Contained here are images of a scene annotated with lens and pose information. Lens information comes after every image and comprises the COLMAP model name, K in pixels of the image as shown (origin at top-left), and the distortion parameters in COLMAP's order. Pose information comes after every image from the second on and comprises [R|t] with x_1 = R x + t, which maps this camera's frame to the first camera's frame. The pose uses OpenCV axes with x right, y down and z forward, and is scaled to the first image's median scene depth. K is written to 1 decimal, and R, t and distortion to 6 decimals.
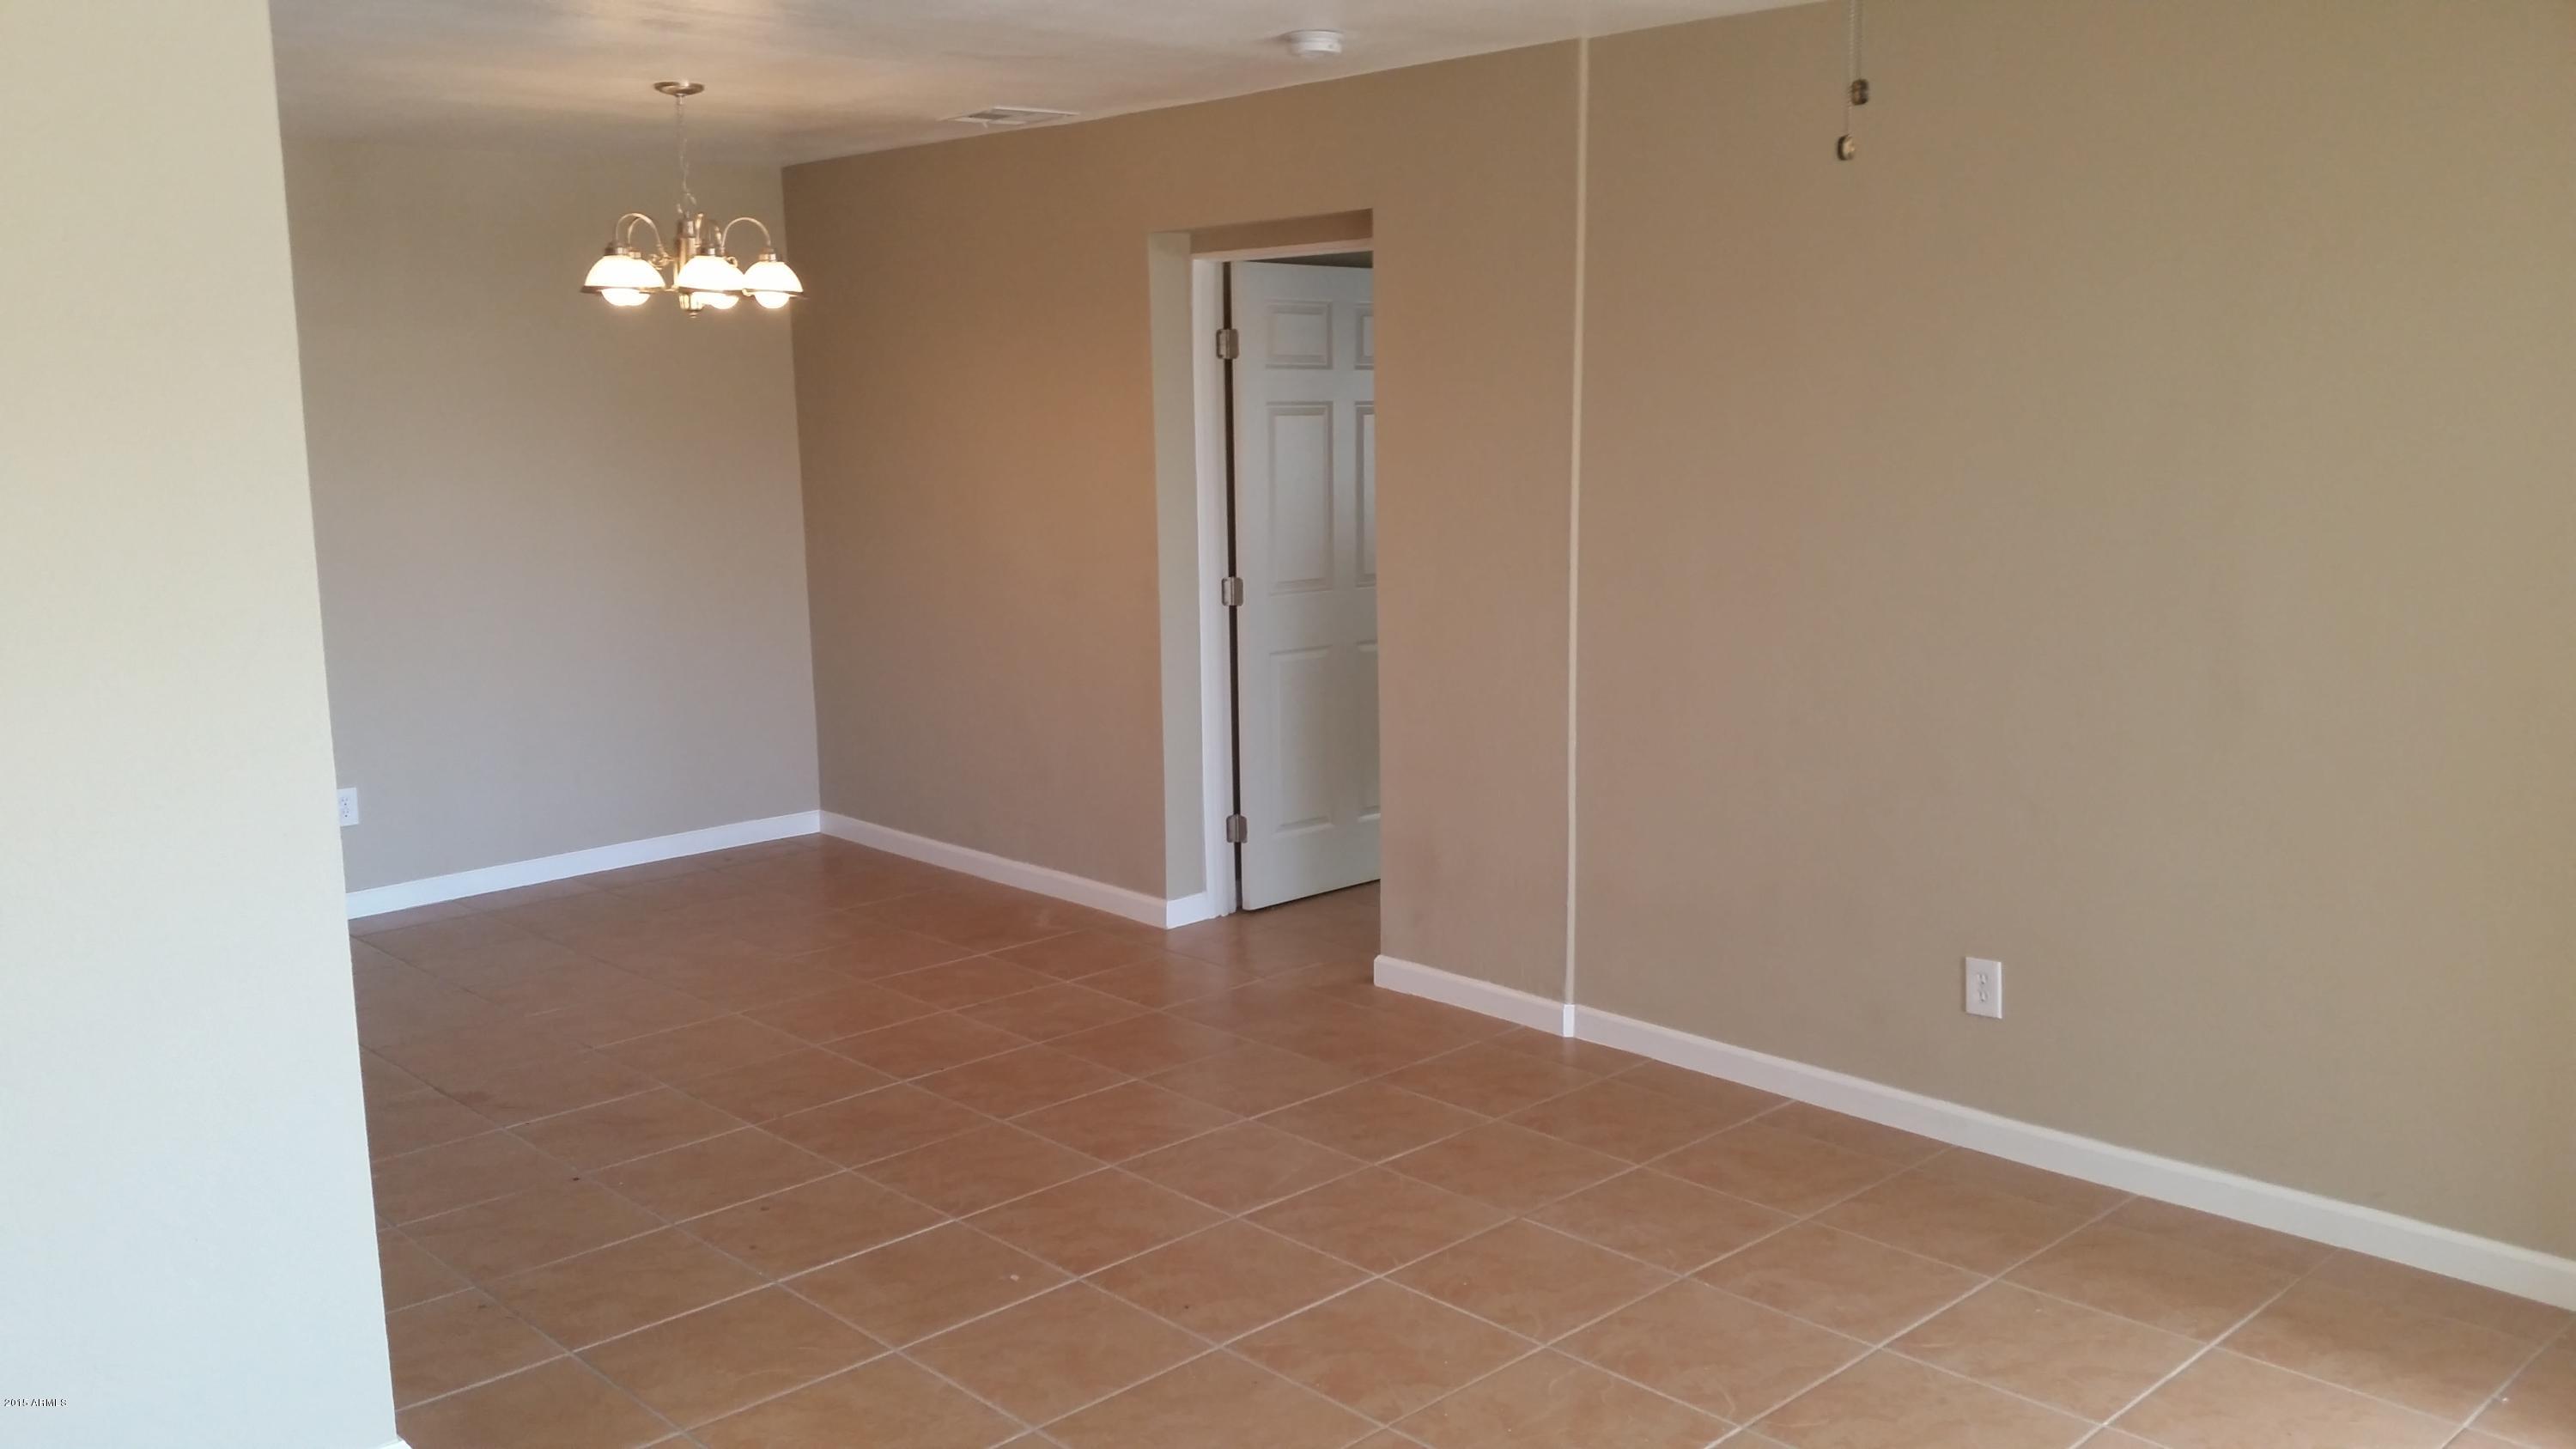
lens RADIAL K [[2061.6, 0, 1288.0], [0, 2061.6, 724.5], [0, 0, 1]] dist [0.104217, -0.237852]
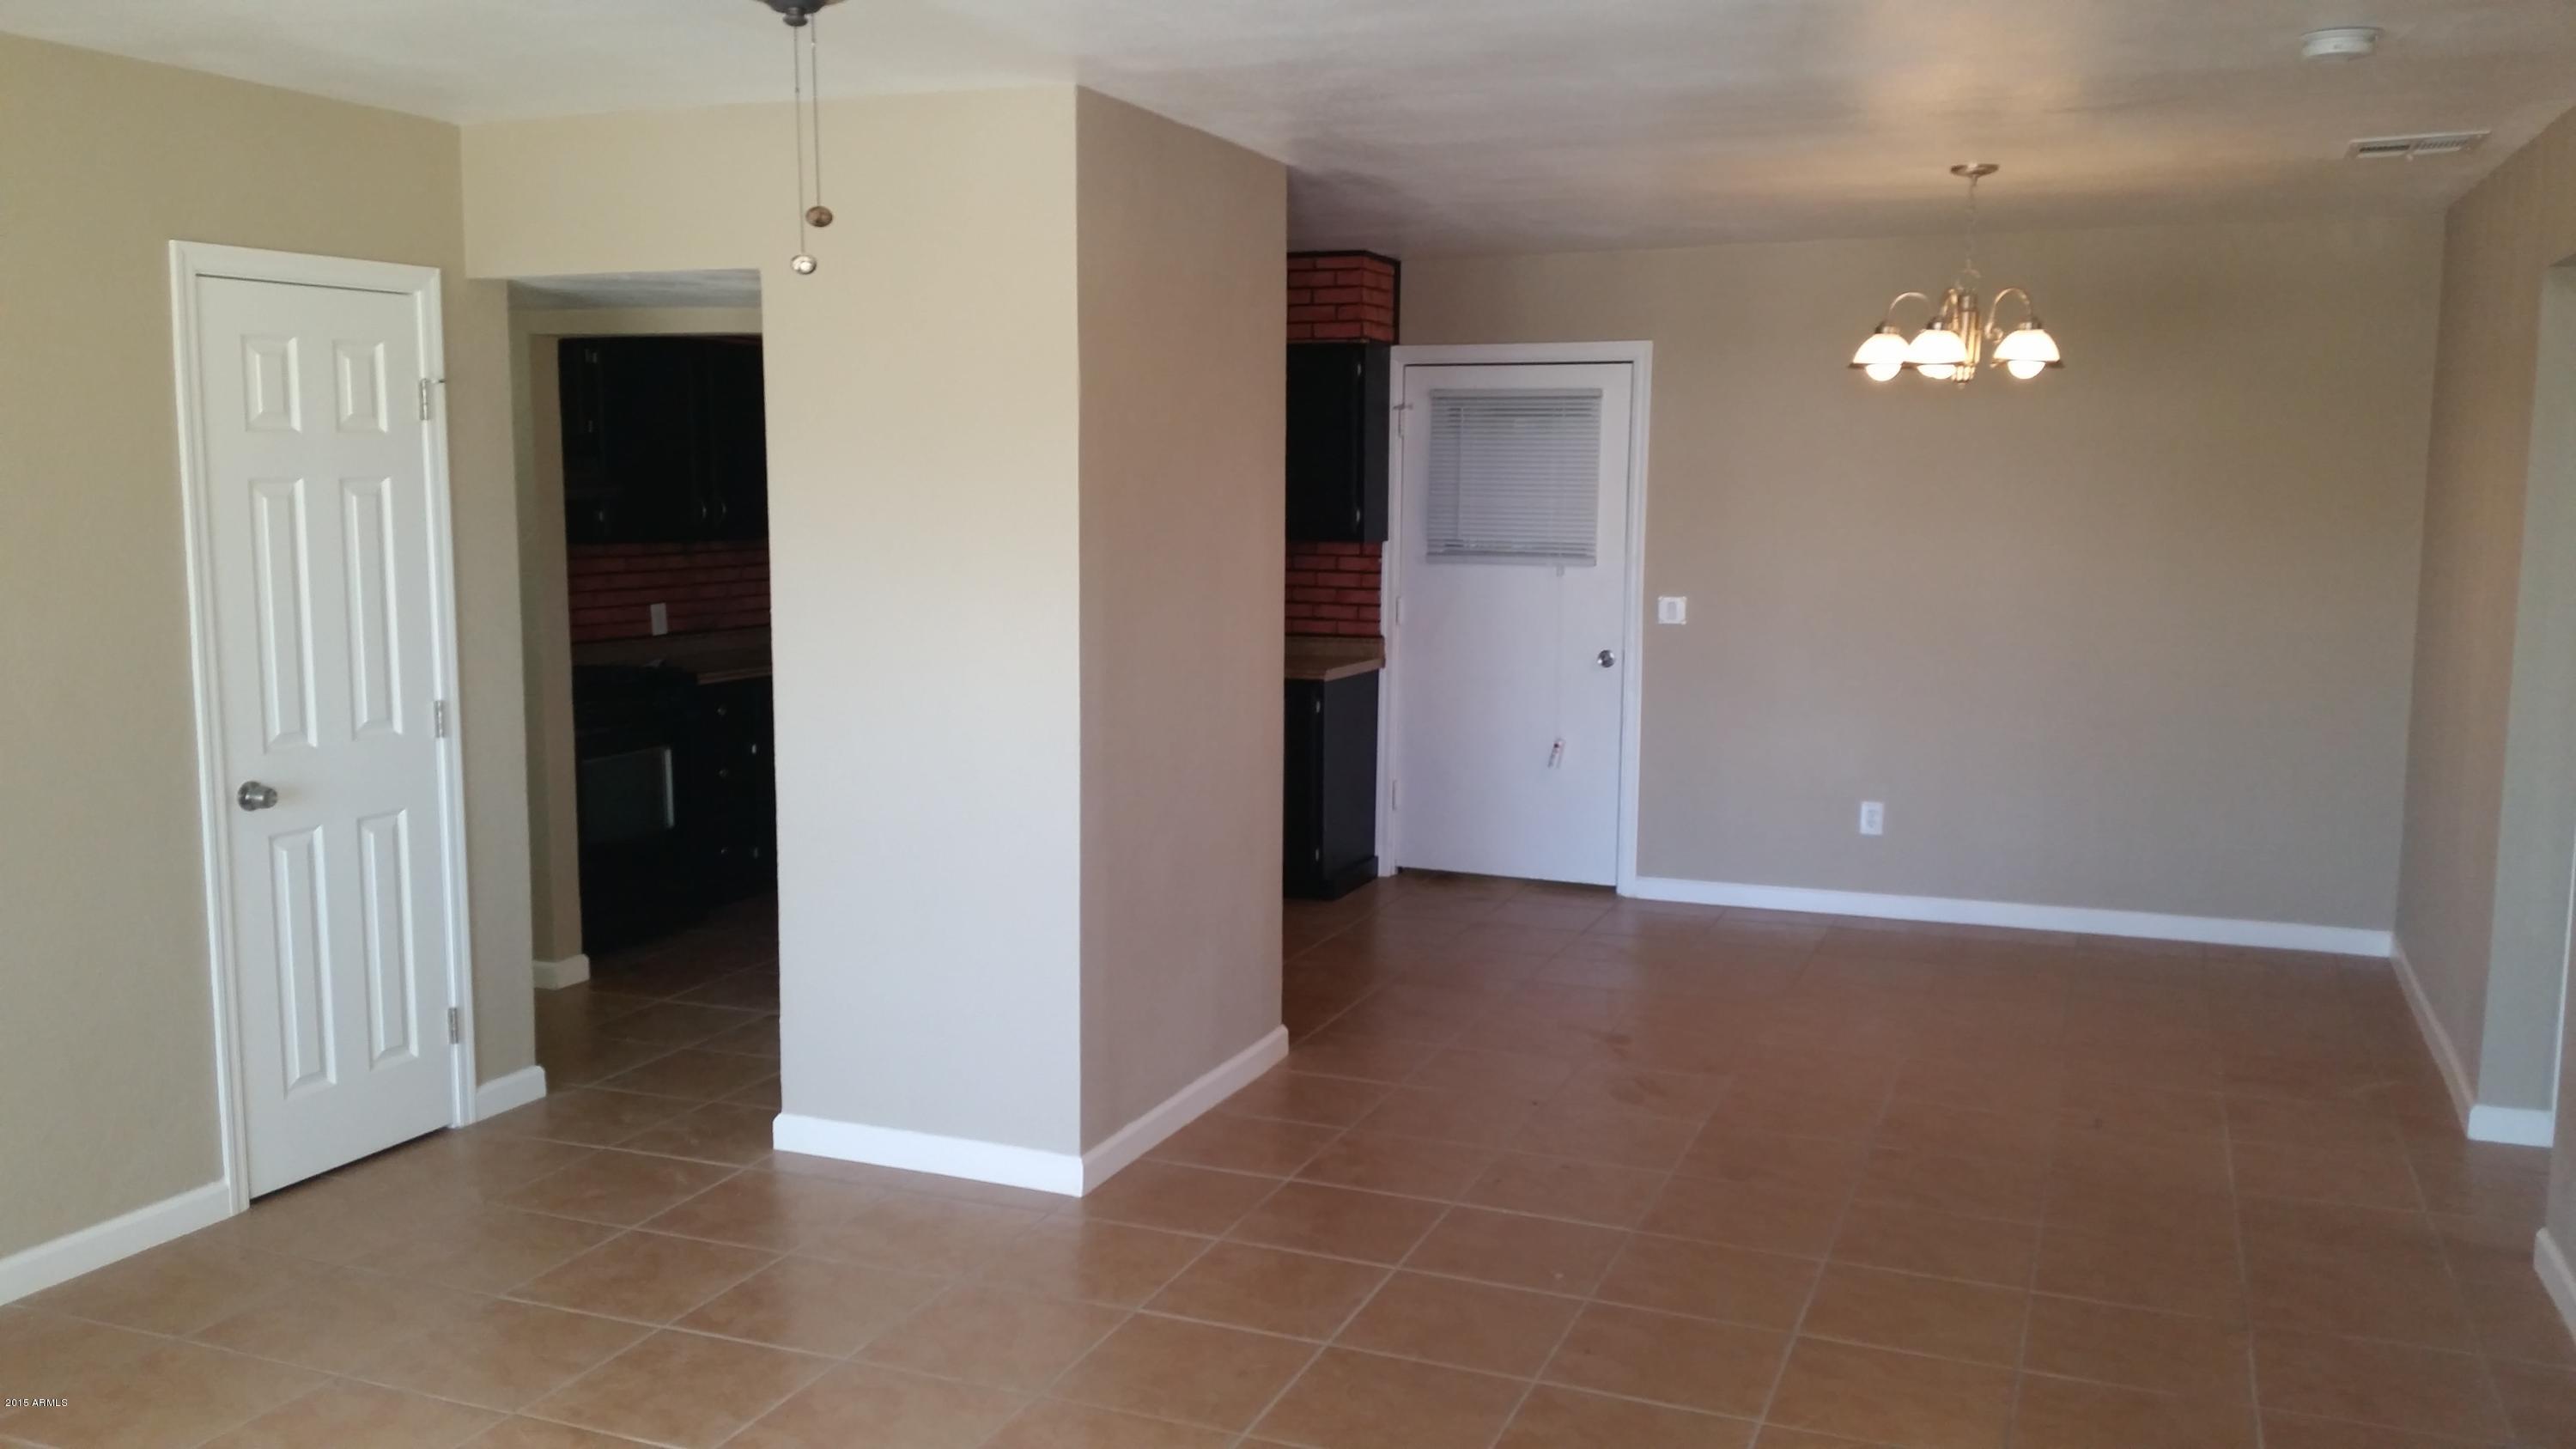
lens RADIAL K [[2061.6, 0, 1288.0], [0, 2061.6, 724.5], [0, 0, 1]] dist [0.104217, -0.237852]
pose [[0.403163, 0.128852, -0.906011, 0.556153], [-0.155568, 0.985278, 0.070899, -0.052531], [0.901808, 0.112363, 0.417273, 0.287629]]
